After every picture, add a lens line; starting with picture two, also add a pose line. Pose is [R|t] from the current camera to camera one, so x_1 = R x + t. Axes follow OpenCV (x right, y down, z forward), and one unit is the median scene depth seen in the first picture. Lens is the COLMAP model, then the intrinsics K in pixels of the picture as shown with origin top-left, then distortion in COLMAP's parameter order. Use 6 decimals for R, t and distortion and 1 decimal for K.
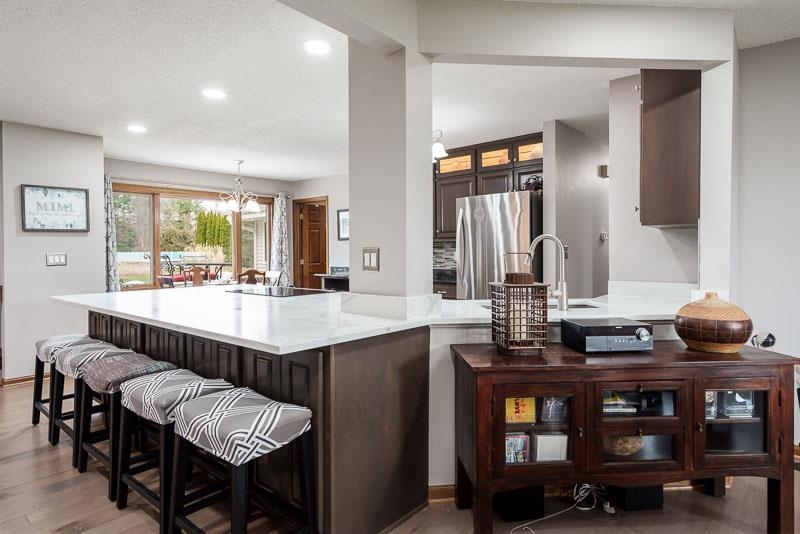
lens RADIAL K [[462.6, 0, 403.7], [0, 462.6, 259.6], [0, 0, 1]] dist [-0.001655, -0.000833]
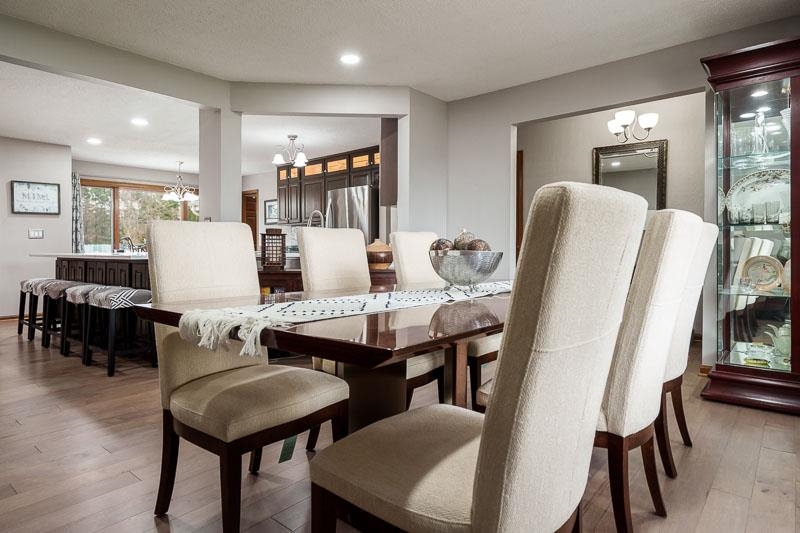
lens RADIAL K [[462.6, 0, 398.3], [0, 462.6, 246.9], [0, 0, 1]] dist [-0.001655, -0.000833]
pose [[0.999887, 0.006694, 0.013451, 0.312688], [-0.006628, 0.999966, -0.004964, 0.036781], [-0.013483, 0.004874, 0.999897, -0.395512]]
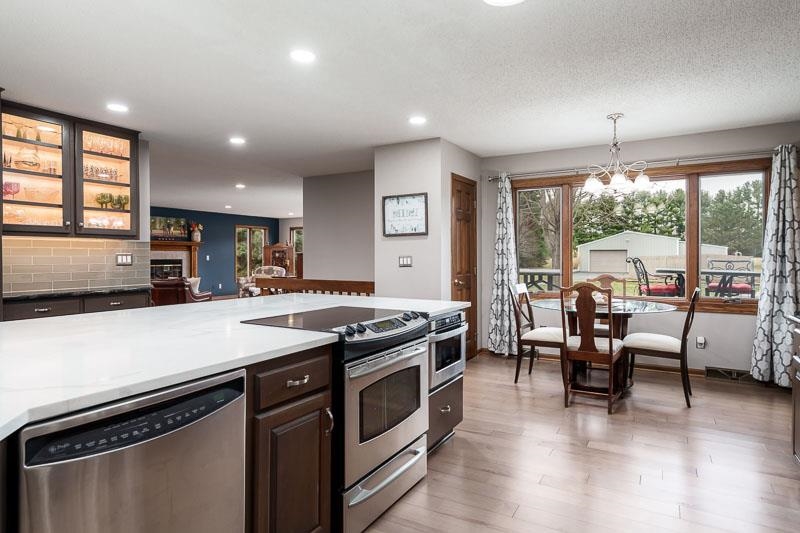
lens RADIAL K [[462.6, 0, 396.5], [0, 462.6, 265.0], [0, 0, 1]] dist [-0.001655, -0.000833]
pose [[0.184176, 0.022297, -0.982640, 0.308557], [-0.017675, 0.999656, 0.019371, -0.011460], [0.982734, 0.013801, 0.184506, 0.741901]]
